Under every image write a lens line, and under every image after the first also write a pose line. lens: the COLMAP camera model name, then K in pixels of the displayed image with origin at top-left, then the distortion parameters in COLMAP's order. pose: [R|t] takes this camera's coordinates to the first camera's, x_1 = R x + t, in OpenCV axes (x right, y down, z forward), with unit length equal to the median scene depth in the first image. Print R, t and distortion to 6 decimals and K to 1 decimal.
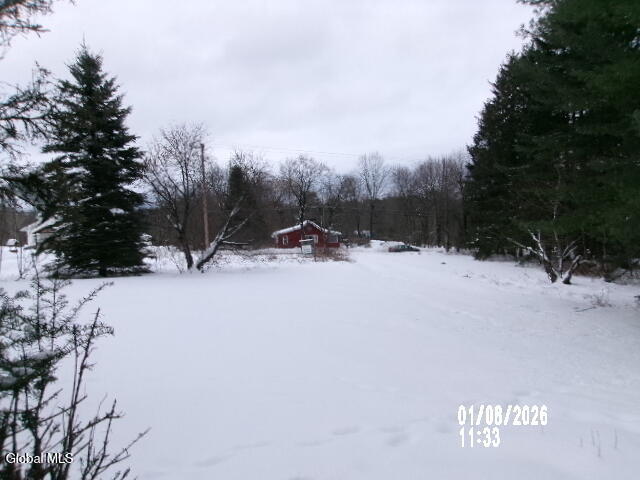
lens RADIAL K [[501.5, 0, 323.1], [0, 501.5, 236.2], [0, 0, 1]] dist [-0.046315, 0.072162]
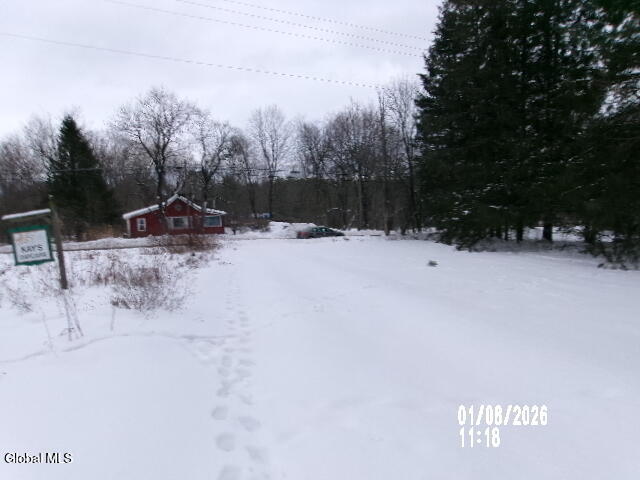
lens RADIAL K [[501.5, 0, 323.1], [0, 501.5, 236.2], [0, 0, 1]] dist [-0.046315, 0.072162]
pose [[0.980524, -0.029154, 0.194226, 0.032347], [0.023330, 0.999209, 0.032208, 0.007172], [-0.195011, -0.027049, 0.980428, 0.301632]]
